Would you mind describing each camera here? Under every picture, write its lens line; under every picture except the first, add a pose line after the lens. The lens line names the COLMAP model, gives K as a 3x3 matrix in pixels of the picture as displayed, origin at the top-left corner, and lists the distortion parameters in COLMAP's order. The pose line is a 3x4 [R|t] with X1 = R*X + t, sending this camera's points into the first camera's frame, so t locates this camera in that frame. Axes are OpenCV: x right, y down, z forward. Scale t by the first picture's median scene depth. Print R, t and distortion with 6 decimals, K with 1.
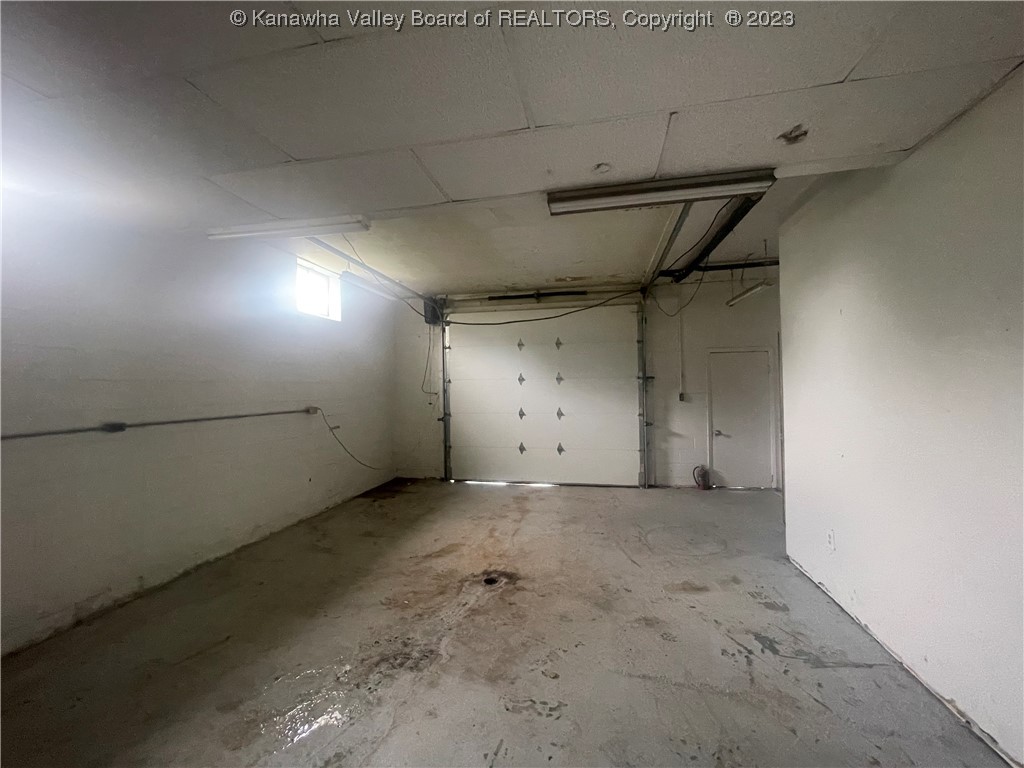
lens RADIAL K [[414.0, 0, 509.5], [0, 414.0, 382.5], [0, 0, 1]] dist [0.020155, 0.000662]
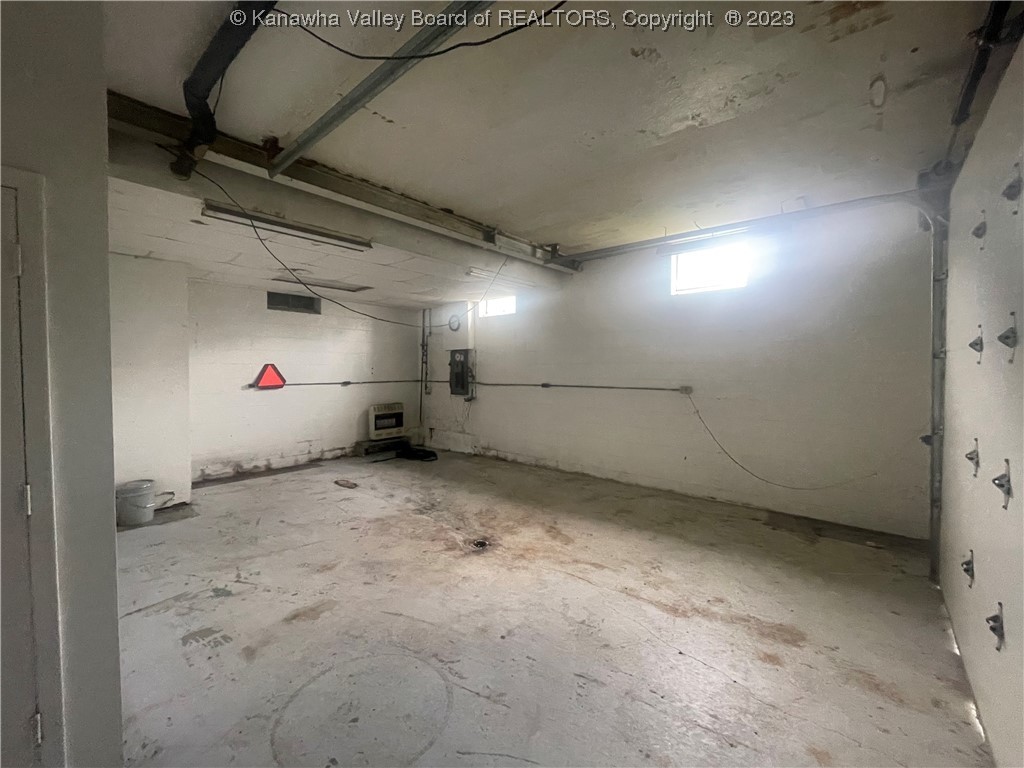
lens RADIAL K [[414.0, 0, 509.0], [0, 414.0, 382.9], [0, 0, 1]] dist [0.020155, 0.000662]
pose [[-0.487009, 0.038988, -0.872526, 0.915338], [0.018610, 0.999240, 0.034262, 0.015231], [0.873199, 0.000448, -0.487364, 1.702908]]
